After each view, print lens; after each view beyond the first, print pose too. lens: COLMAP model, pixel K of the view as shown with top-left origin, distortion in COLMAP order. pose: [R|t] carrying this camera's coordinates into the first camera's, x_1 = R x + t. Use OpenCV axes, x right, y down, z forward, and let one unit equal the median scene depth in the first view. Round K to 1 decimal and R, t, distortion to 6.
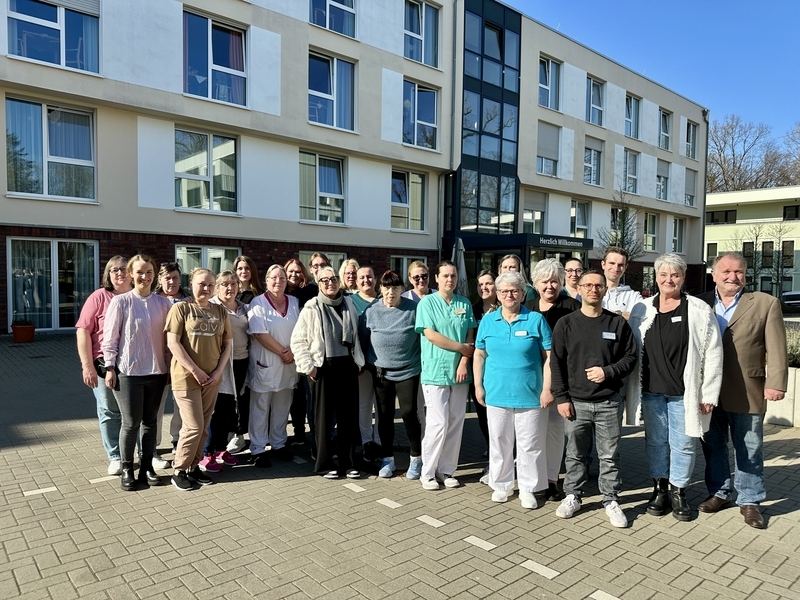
lens RADIAL K [[576.7, 0, 399.9], [0, 576.7, 307.4], [0, 0, 1]] dist [0.023657, -0.004441]
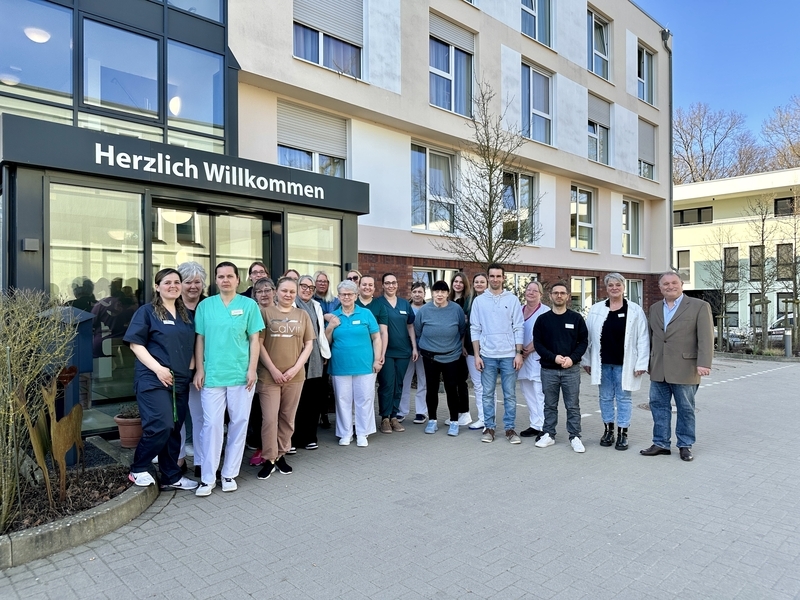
lens RADIAL K [[576.7, 0, 397.6], [0, 576.7, 295.4], [0, 0, 1]] dist [0.023657, -0.004441]
pose [[0.999255, -0.012642, 0.036458, 0.276303], [0.014794, 0.998126, -0.059385, -0.022549], [-0.035639, 0.059880, 0.997569, 0.528265]]
